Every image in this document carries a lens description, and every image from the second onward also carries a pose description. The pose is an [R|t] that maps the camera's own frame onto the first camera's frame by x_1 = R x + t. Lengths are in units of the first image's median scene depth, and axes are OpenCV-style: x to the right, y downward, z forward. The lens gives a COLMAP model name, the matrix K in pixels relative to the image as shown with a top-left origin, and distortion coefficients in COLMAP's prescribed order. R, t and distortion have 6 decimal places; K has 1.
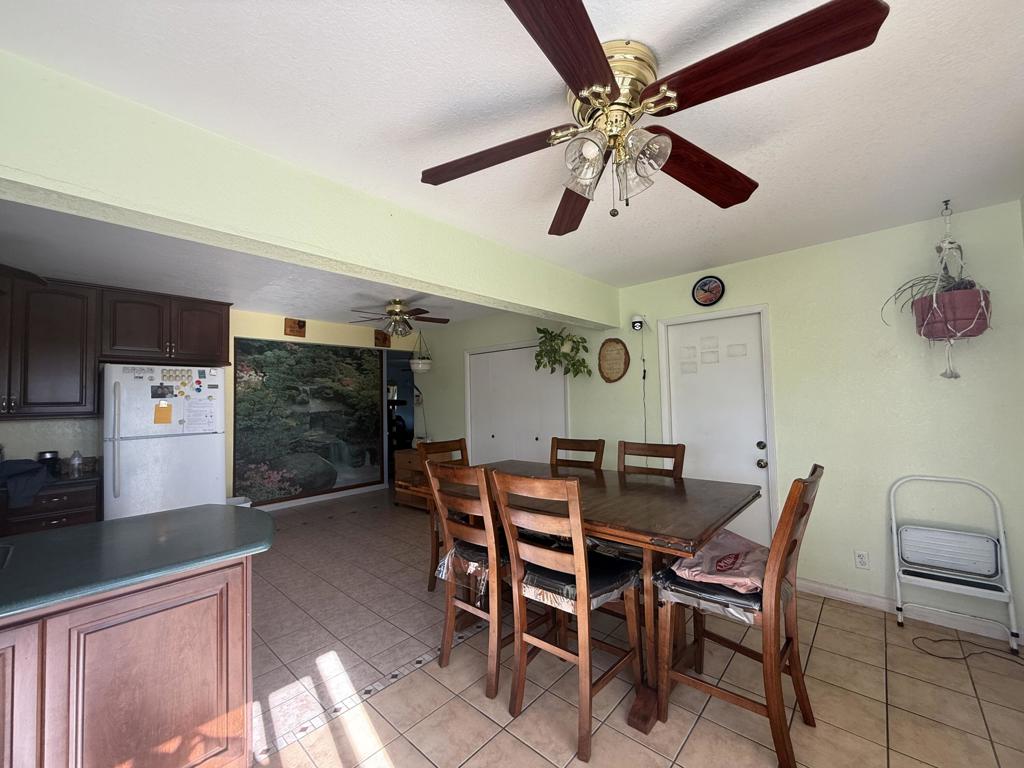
lens RADIAL K [[409.2, 0, 508.7], [0, 409.2, 384.3], [0, 0, 1]] dist [0.002028, 0.000107]
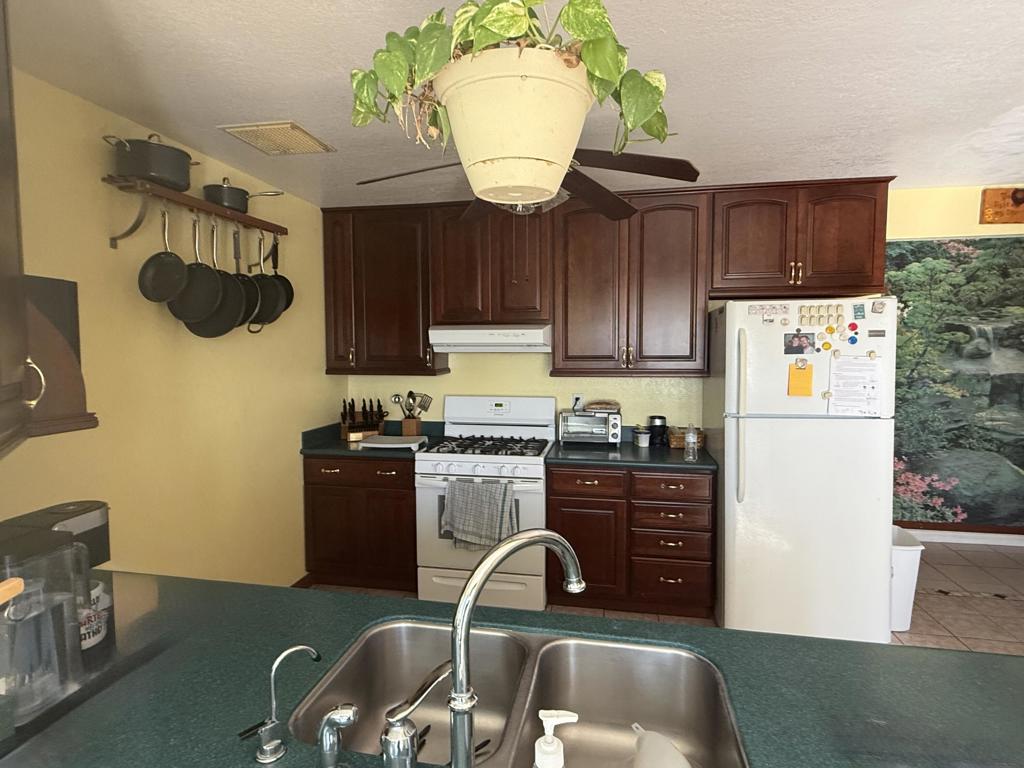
lens RADIAL K [[555.9, 0, 507.7], [0, 555.9, 383.1], [0, 0, 1]] dist [0.003017, 0.001071]
pose [[0.518616, 0.077523, -0.851486, -0.295465], [0.027123, 0.993888, 0.107008, -0.018840], [0.854577, -0.078591, 0.513344, 0.168043]]
